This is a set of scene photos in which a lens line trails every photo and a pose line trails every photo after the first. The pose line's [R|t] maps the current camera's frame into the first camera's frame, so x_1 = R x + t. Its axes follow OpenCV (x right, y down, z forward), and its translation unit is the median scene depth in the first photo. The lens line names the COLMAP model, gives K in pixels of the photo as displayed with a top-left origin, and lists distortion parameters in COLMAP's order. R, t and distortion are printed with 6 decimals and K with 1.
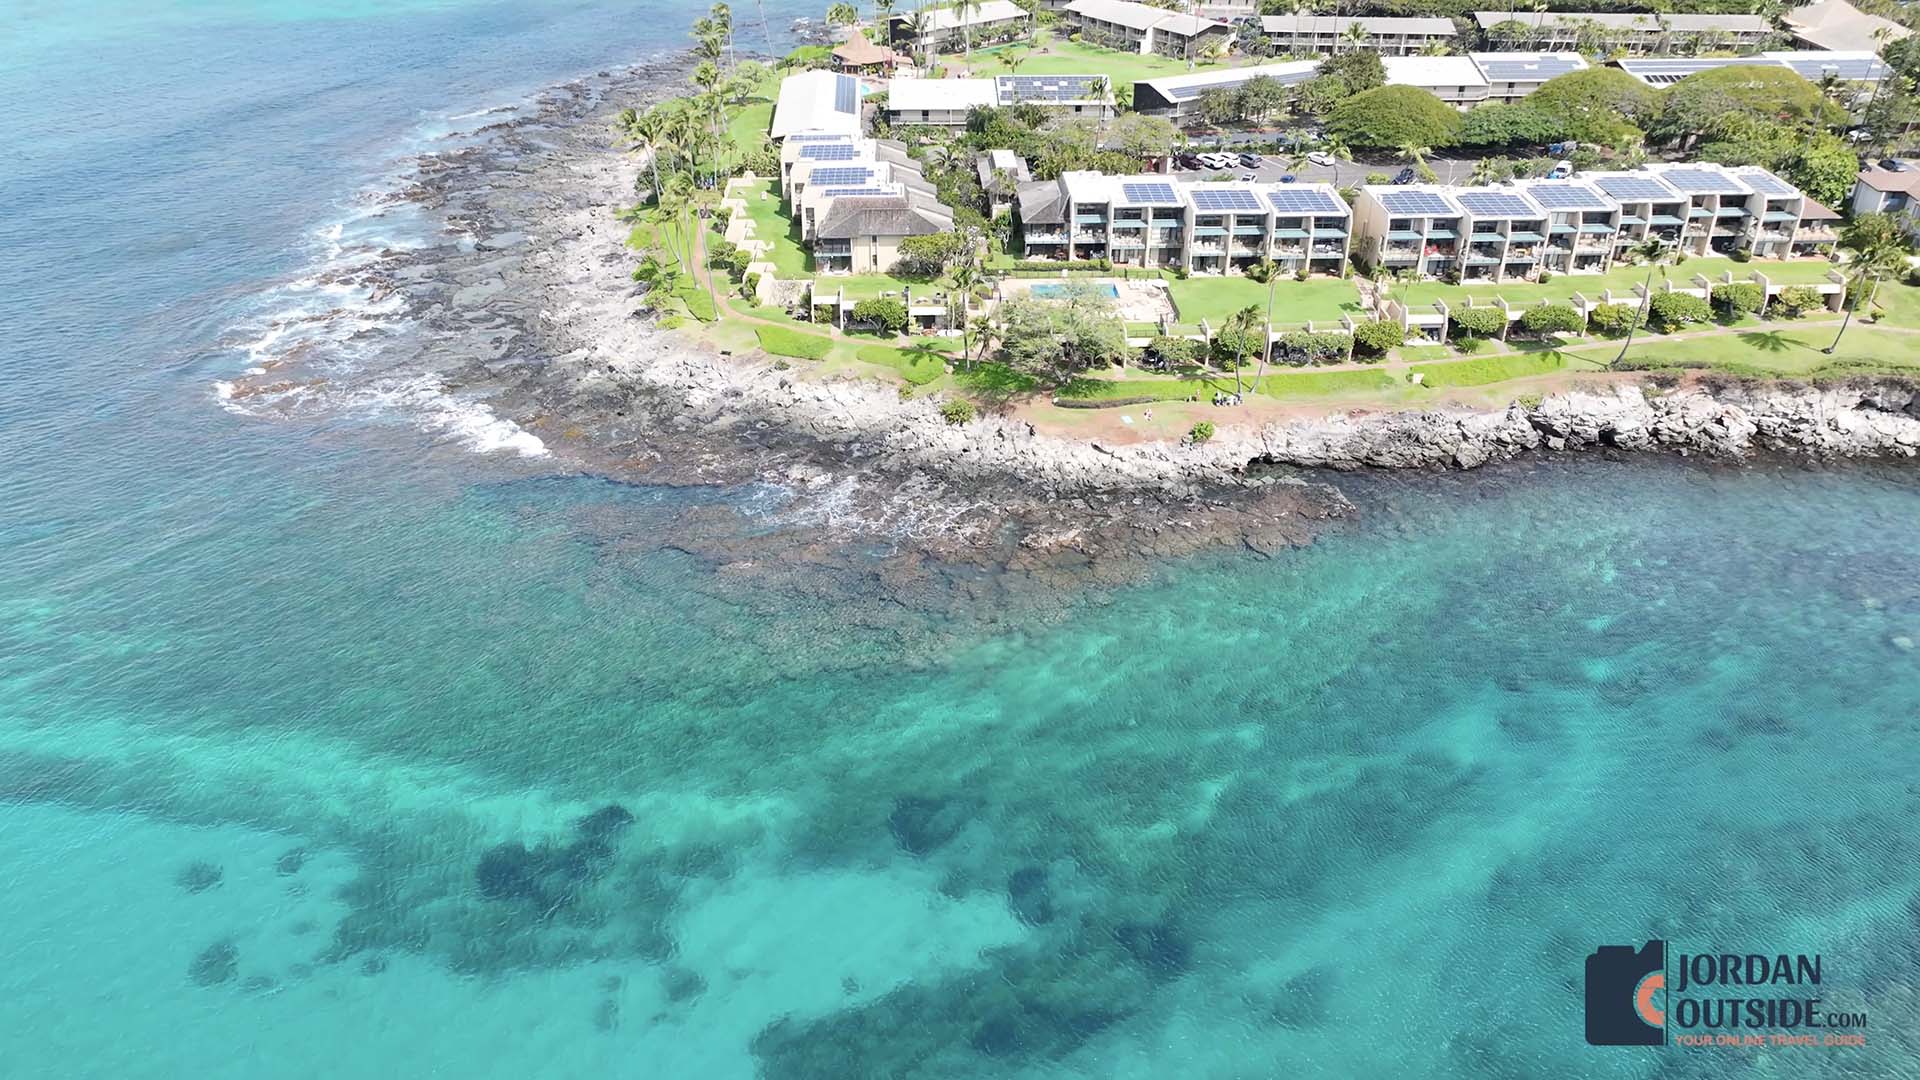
lens RADIAL K [[1476.7, 0, 960.0], [0, 1476.7, 540.0], [0, 0, 1]] dist [-0.001071, 0.010248]
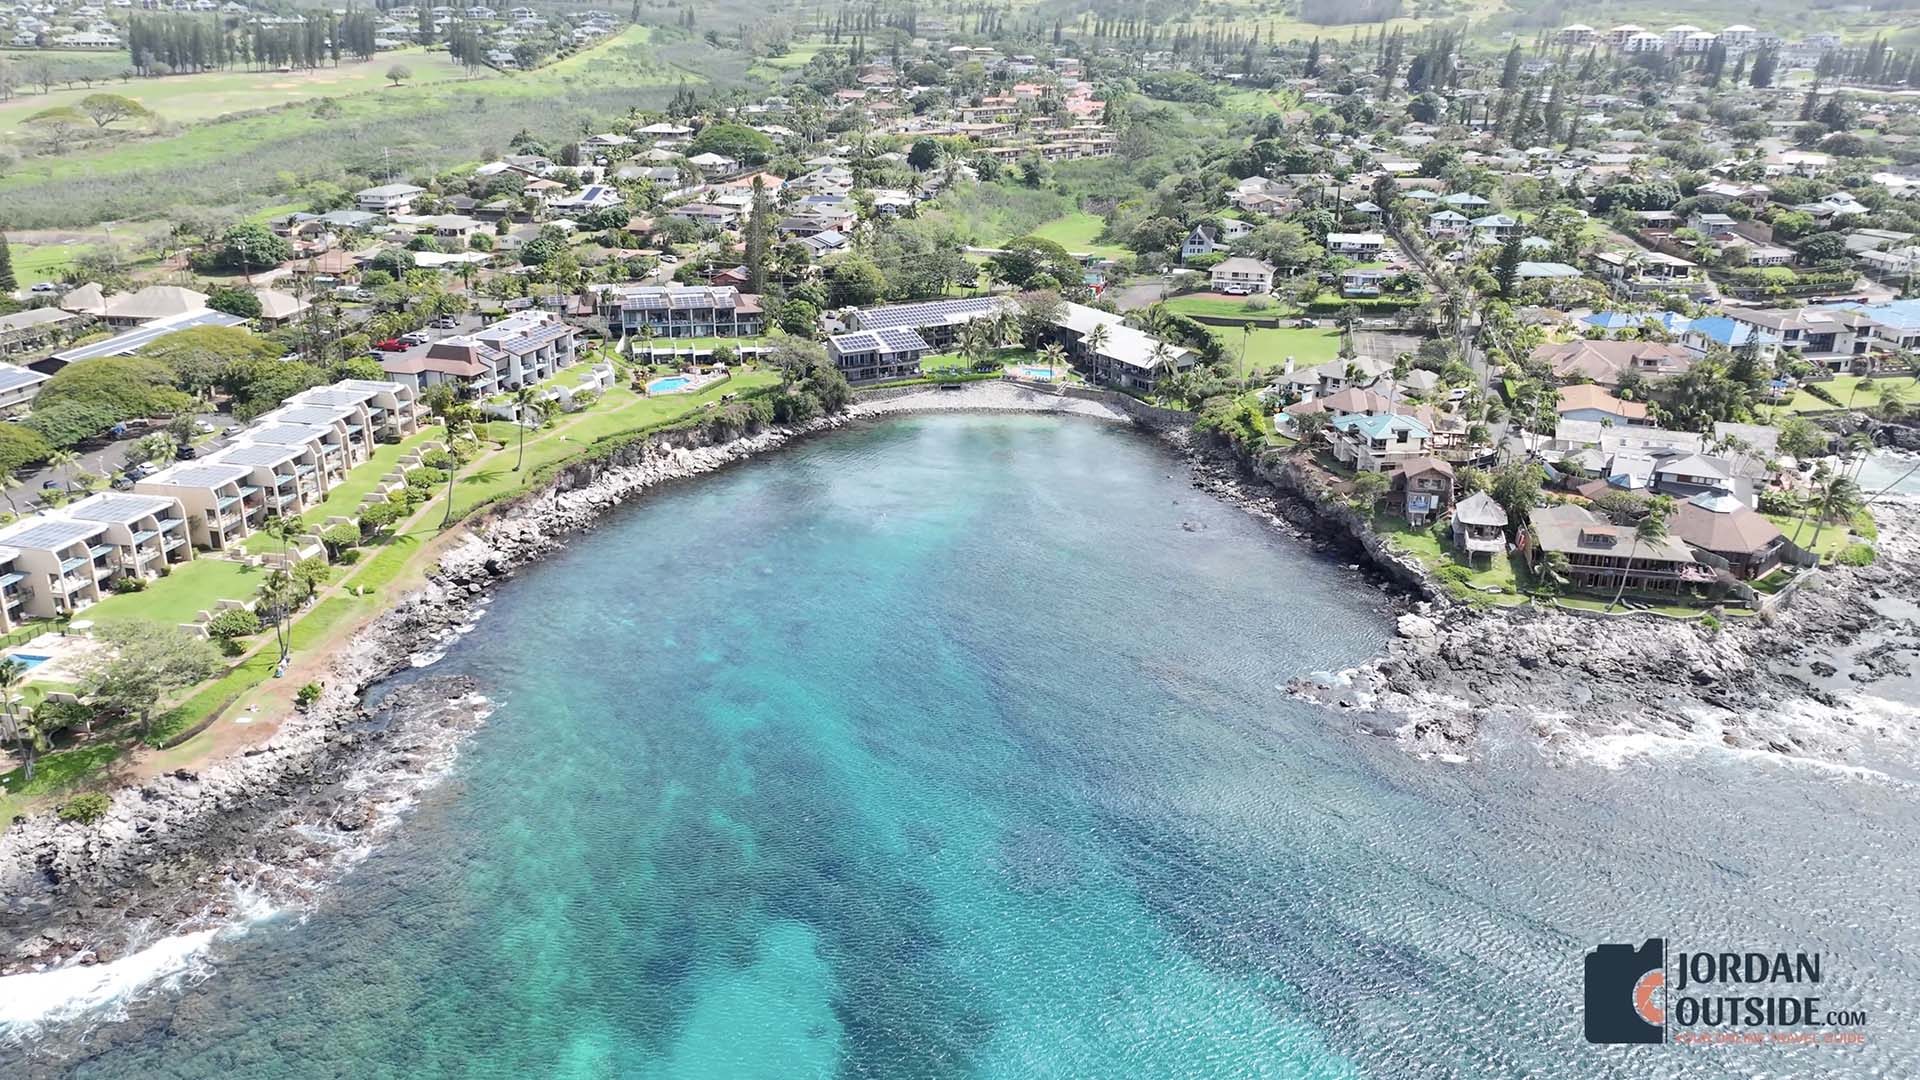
lens RADIAL K [[1476.7, 0, 960.0], [0, 1476.7, 540.0], [0, 0, 1]] dist [-0.001071, 0.010248]
pose [[0.224363, -0.332944, 0.915866, -0.581137], [0.499519, 0.846260, 0.185271, -0.114797], [-0.836745, 0.415924, 0.356181, 0.176834]]
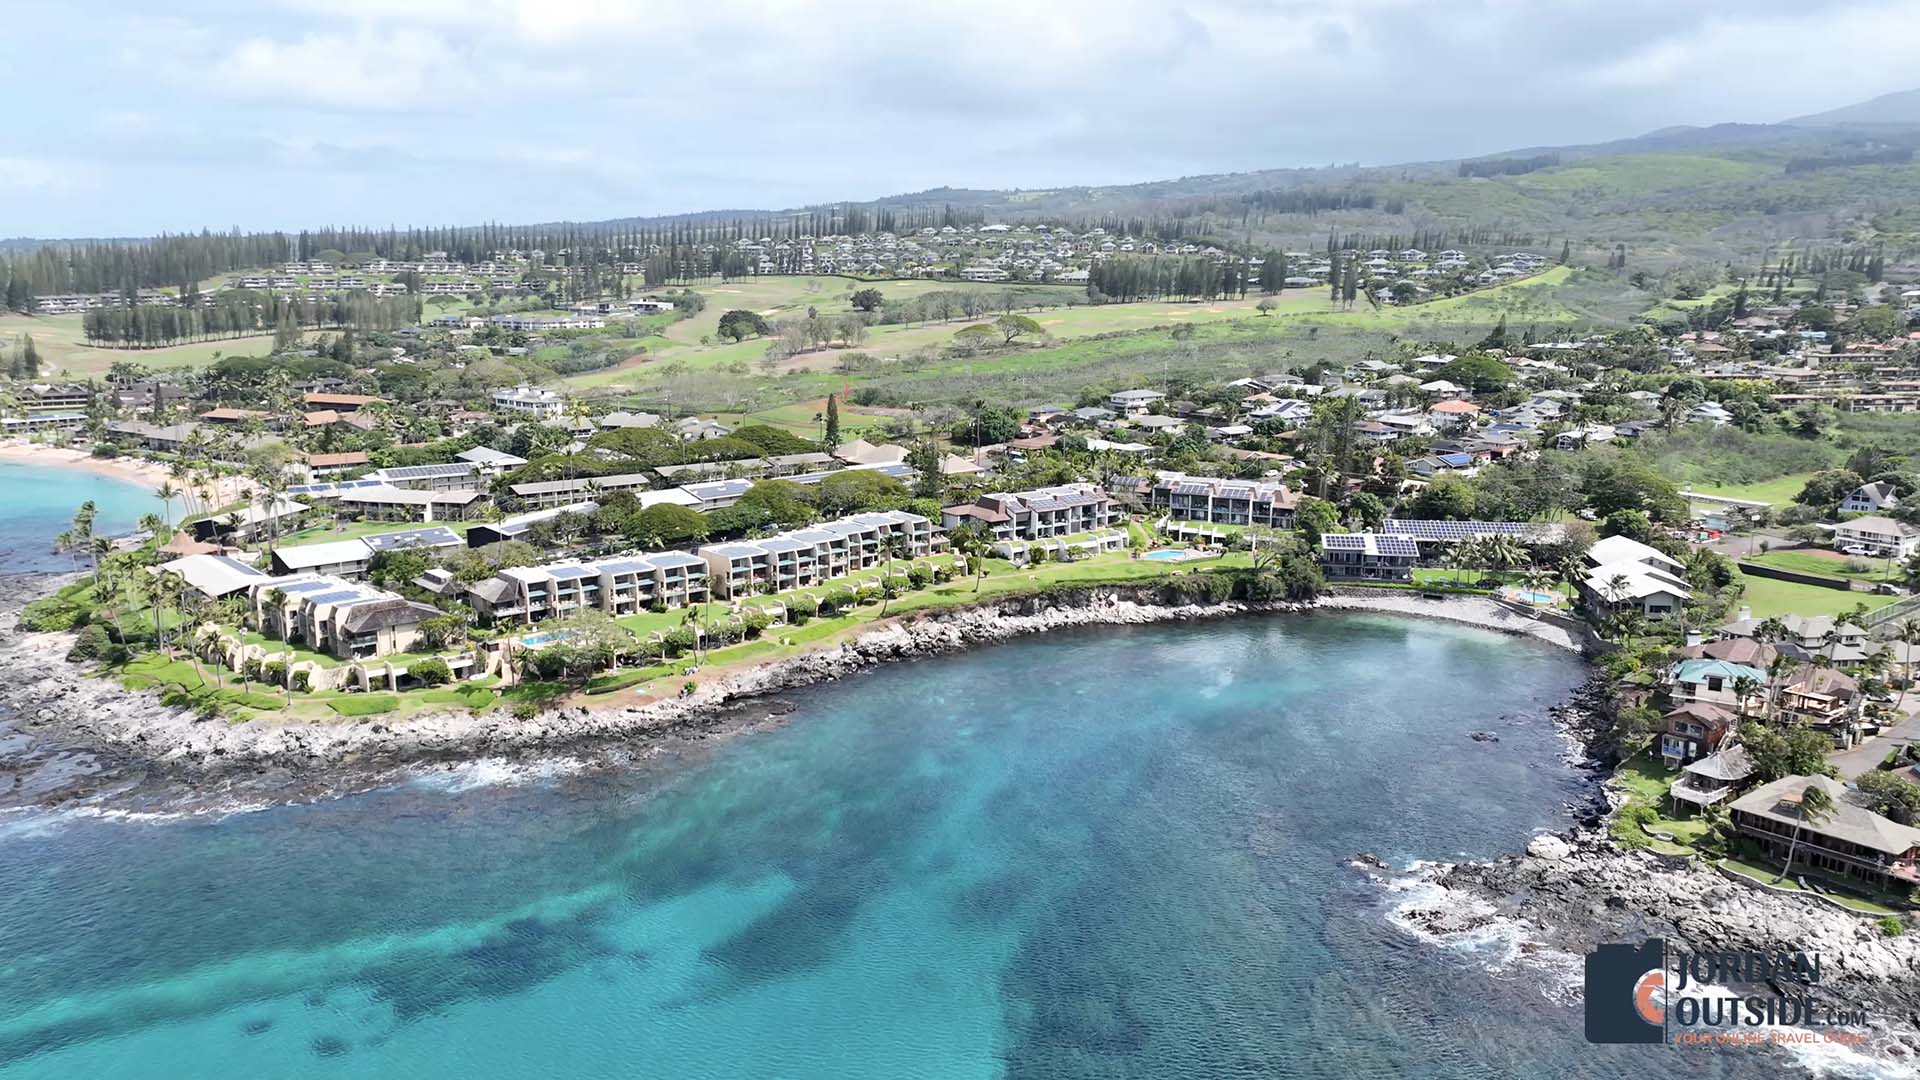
lens RADIAL K [[1476.7, 0, 960.0], [0, 1476.7, 540.0], [0, 0, 1]] dist [-0.001071, 0.010248]
pose [[0.779196, -0.123107, 0.614572, -0.491697], [0.323755, 0.918639, -0.226463, 0.203528], [-0.536690, 0.375430, 0.755656, -0.345292]]
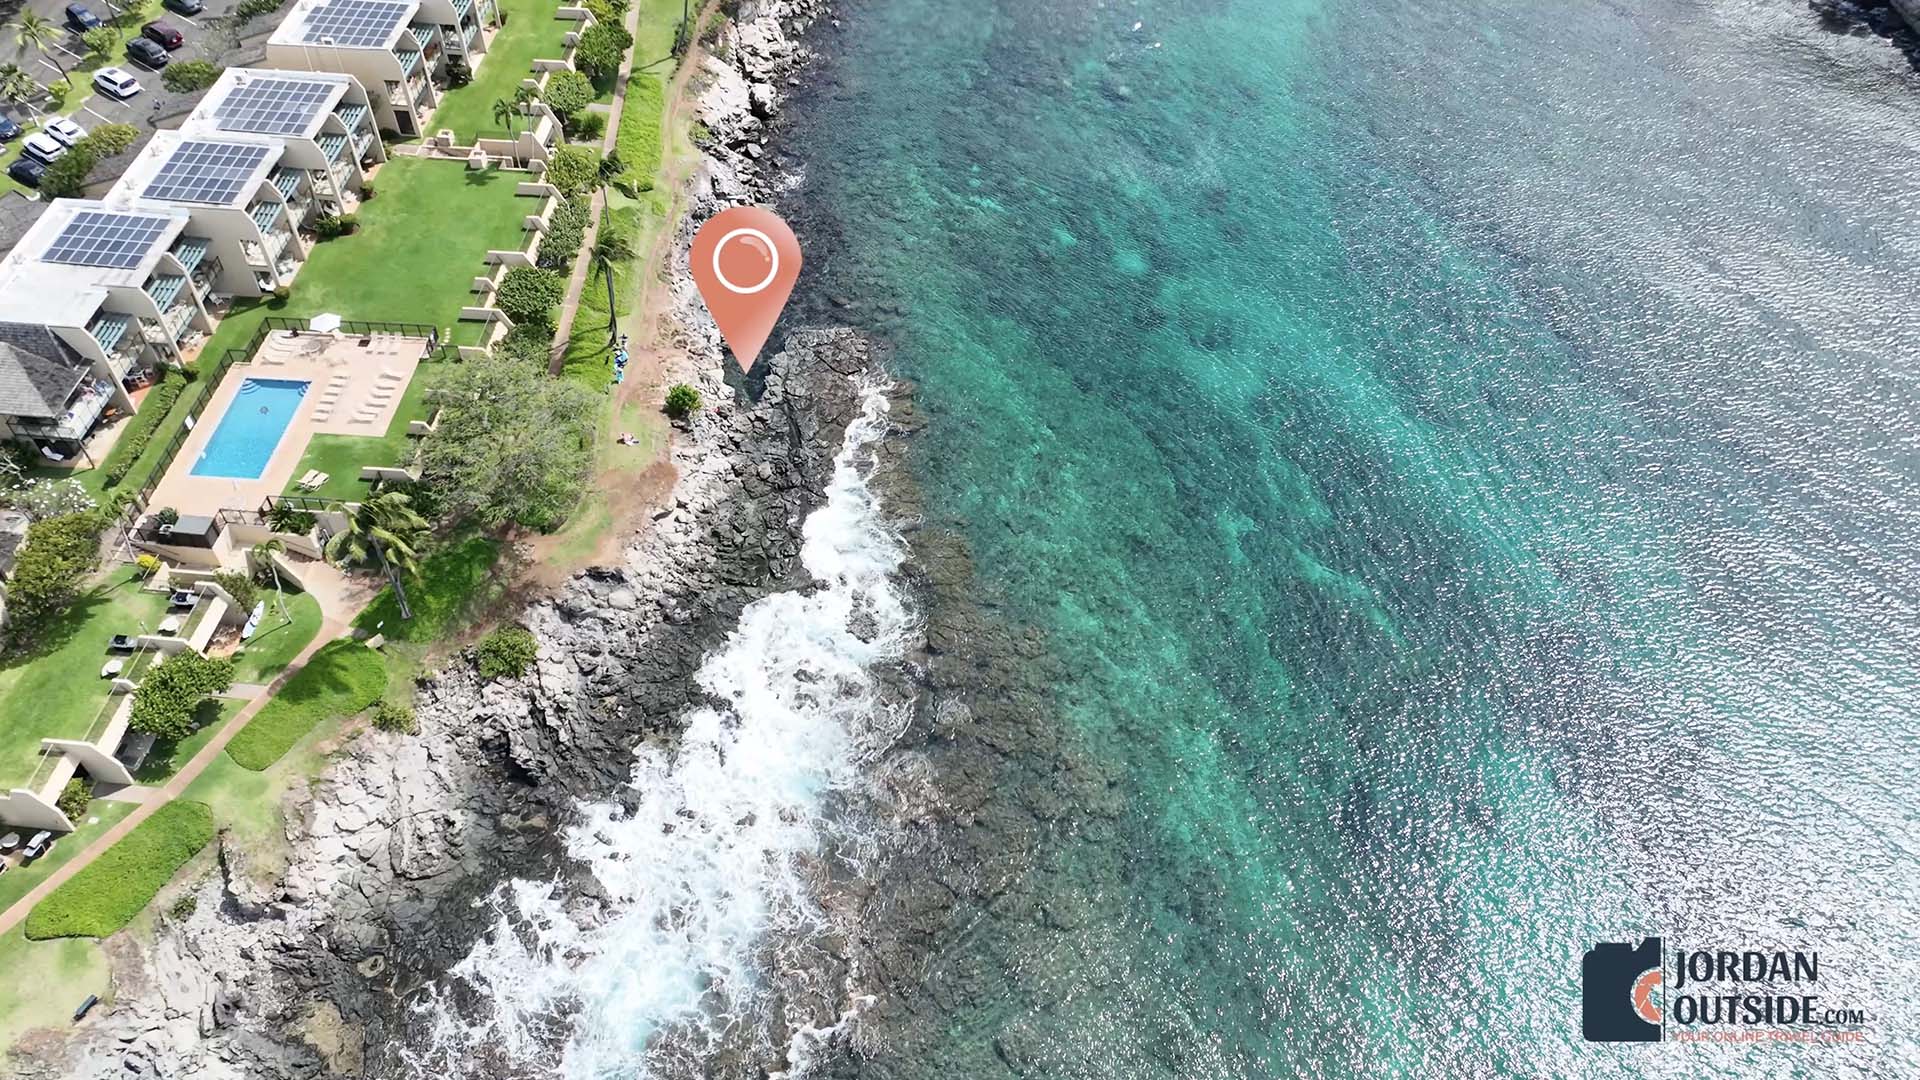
lens RADIAL K [[1476.7, 0, 960.0], [0, 1476.7, 540.0], [0, 0, 1]] dist [-0.001071, 0.010248]
pose [[0.119677, -0.733434, 0.669143, -0.327185], [0.500989, 0.626496, 0.597087, -0.358618], [-0.857139, 0.263775, 0.442419, 0.508721]]
